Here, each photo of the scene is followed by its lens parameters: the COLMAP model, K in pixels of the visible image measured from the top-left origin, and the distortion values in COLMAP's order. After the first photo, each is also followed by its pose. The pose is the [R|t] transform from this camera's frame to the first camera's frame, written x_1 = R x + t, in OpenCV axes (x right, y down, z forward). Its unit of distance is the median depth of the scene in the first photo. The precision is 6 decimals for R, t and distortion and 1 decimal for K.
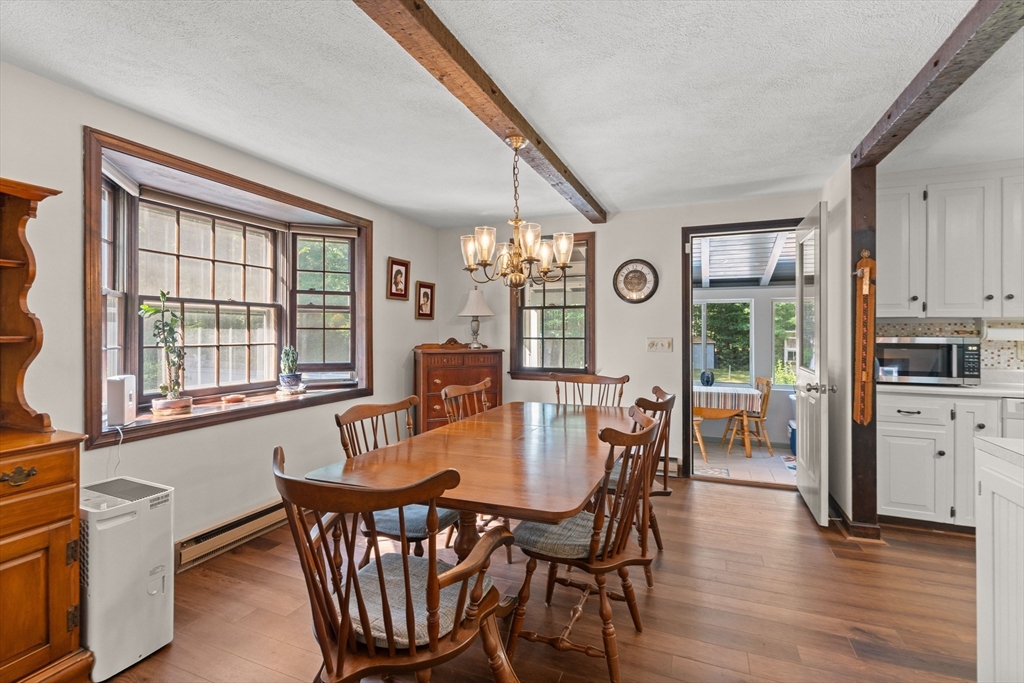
lens RADIAL K [[462.6, 0, 511.3], [0, 462.6, 333.3], [0, 0, 1]] dist [-0.005679, 0.003337]
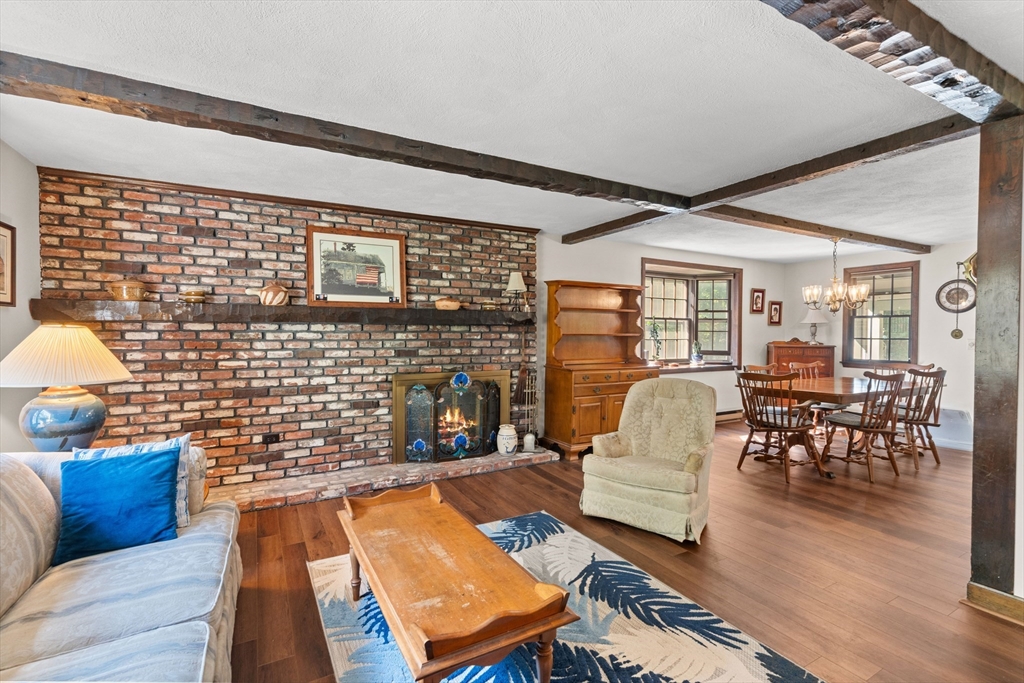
lens RADIAL K [[462.6, 0, 510.7], [0, 462.6, 341.6], [0, 0, 1]] dist [-0.005679, 0.003337]
pose [[0.781269, 0.016821, -0.623967, 0.106115], [-0.009003, 0.999837, 0.015680, 0.009066], [0.624129, -0.006633, 0.781293, -0.921491]]
